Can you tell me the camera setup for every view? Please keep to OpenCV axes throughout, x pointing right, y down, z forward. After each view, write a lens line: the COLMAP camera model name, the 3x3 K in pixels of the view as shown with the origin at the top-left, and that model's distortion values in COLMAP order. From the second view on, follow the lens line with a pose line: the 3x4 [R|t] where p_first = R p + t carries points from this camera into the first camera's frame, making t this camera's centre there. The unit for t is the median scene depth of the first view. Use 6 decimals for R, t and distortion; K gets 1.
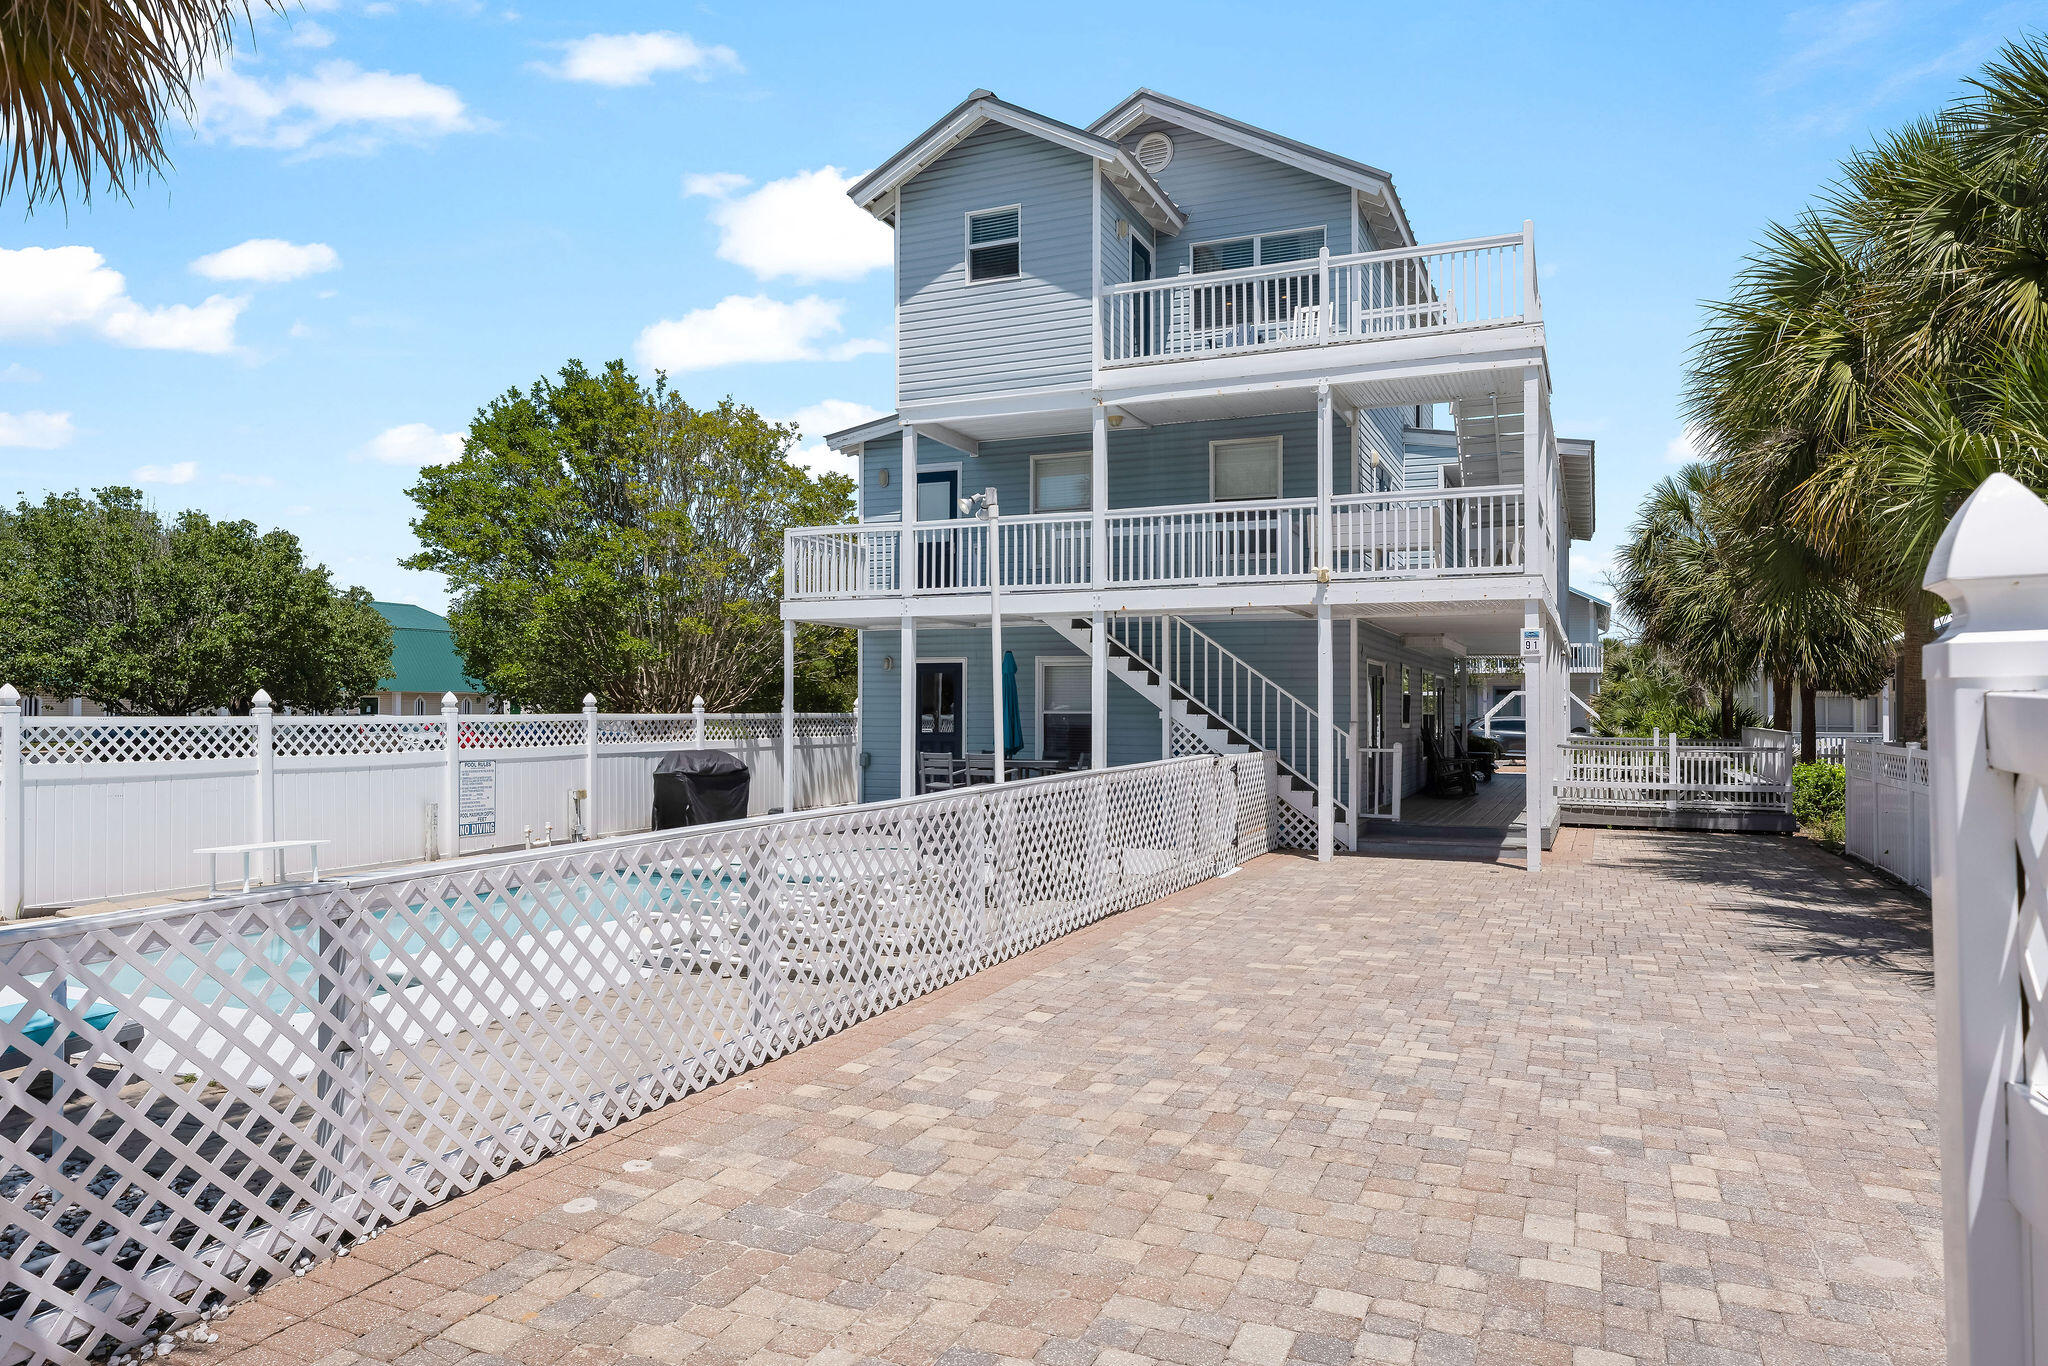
lens RADIAL K [[1340.3, 0, 989.9], [0, 1340.3, 689.2], [0, 0, 1]] dist [0.005778, 0.004494]
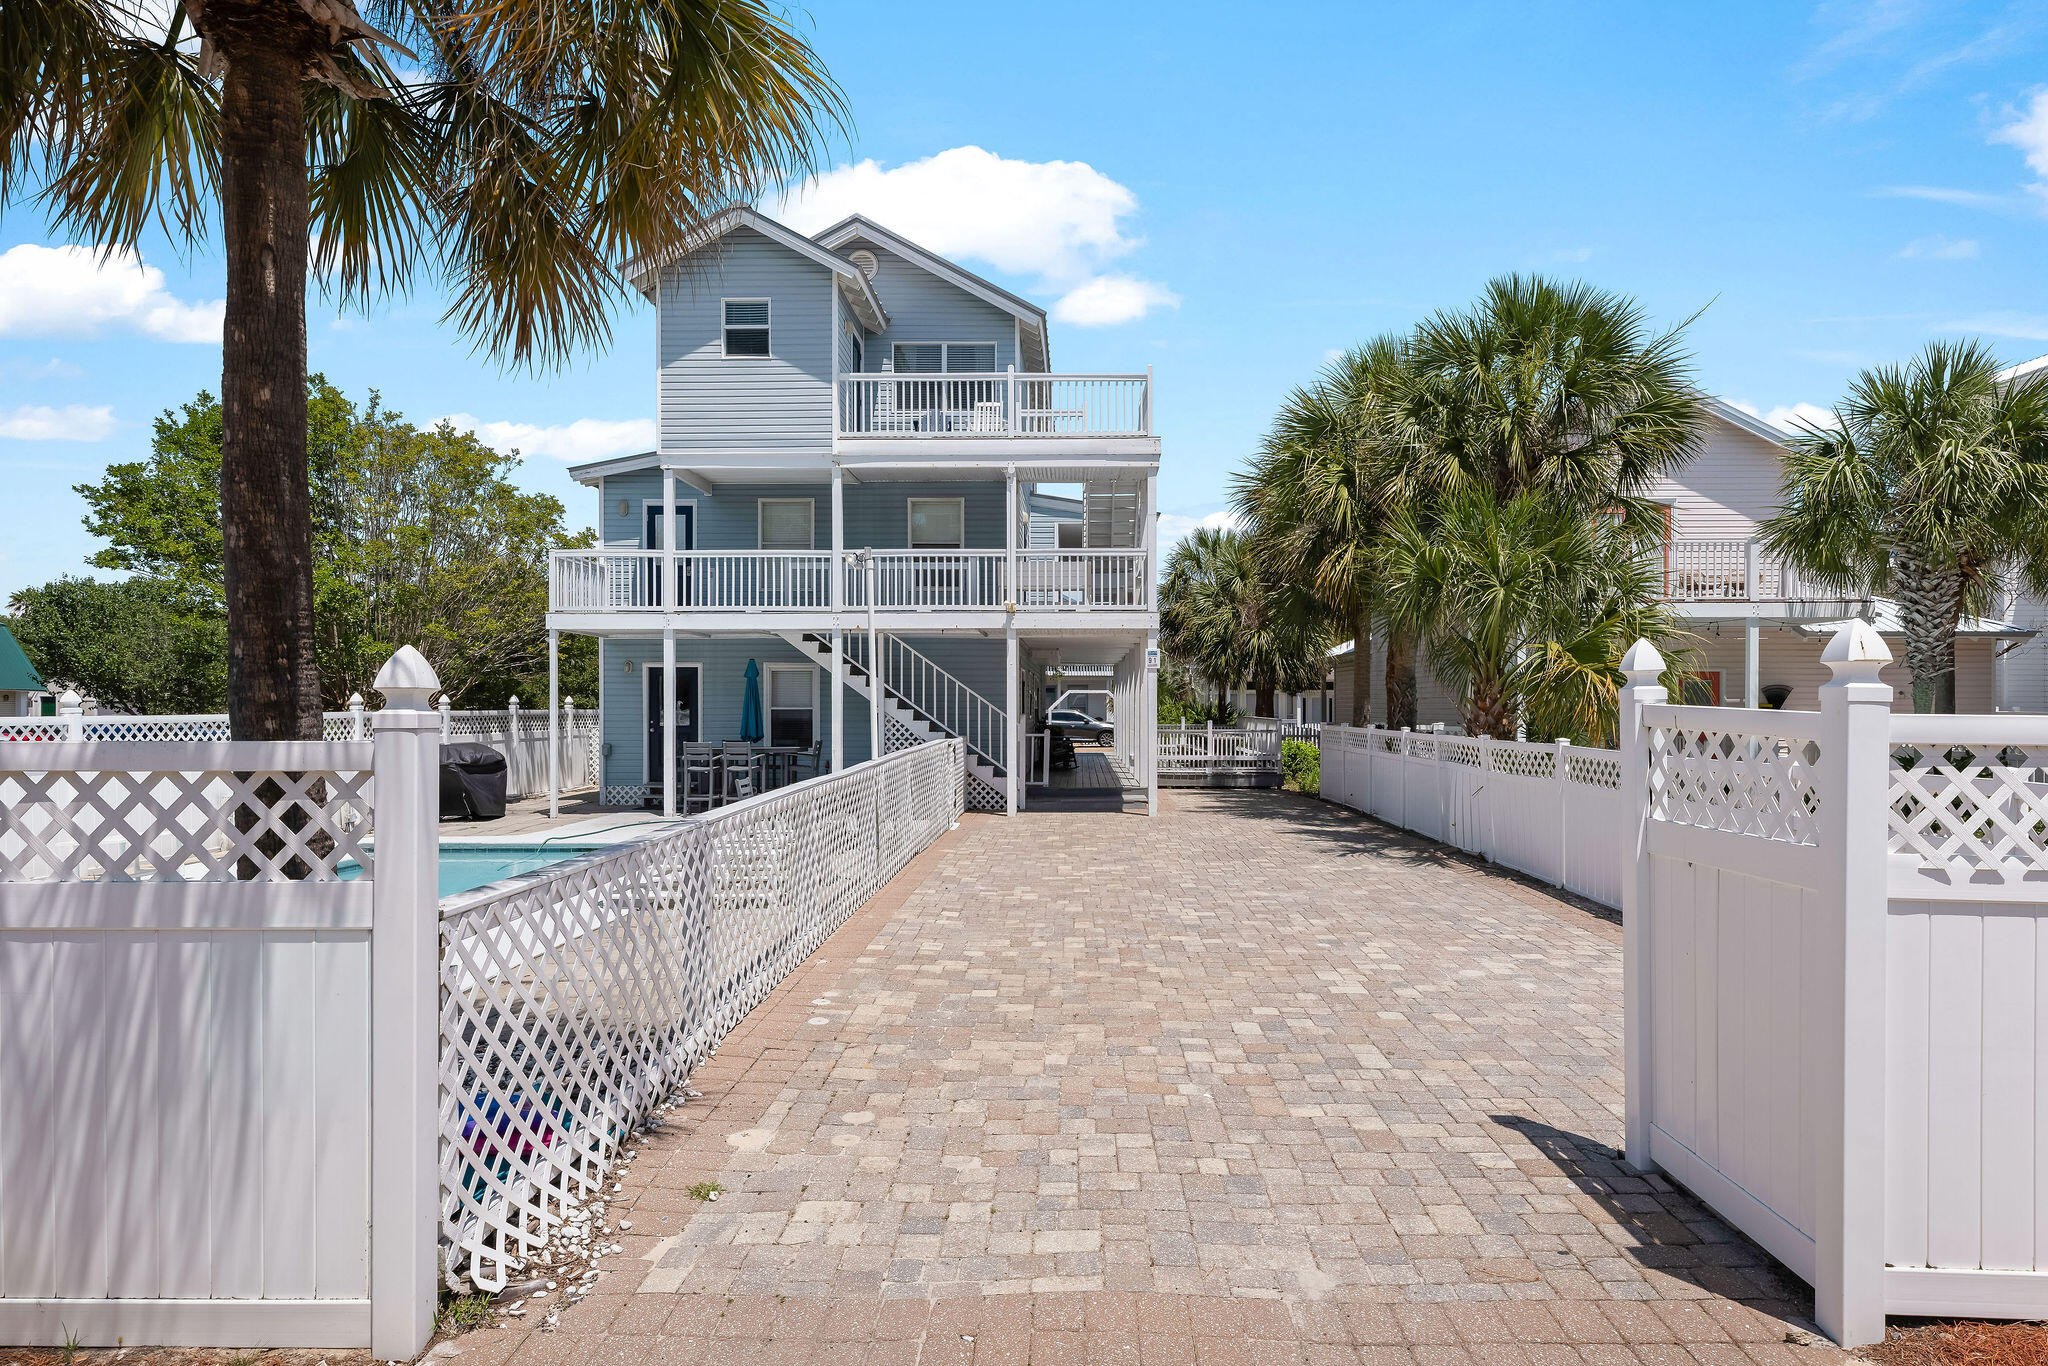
lens RADIAL K [[1175.9, 0, 1046.8], [0, 1175.9, 710.3], [0, 0, 1]] dist [0.001903, -0.000187]
pose [[0.921065, -0.005375, 0.389371, -0.164317], [-0.002403, 0.999807, 0.019486, -0.003069], [-0.389400, -0.018884, 0.920875, -0.104871]]
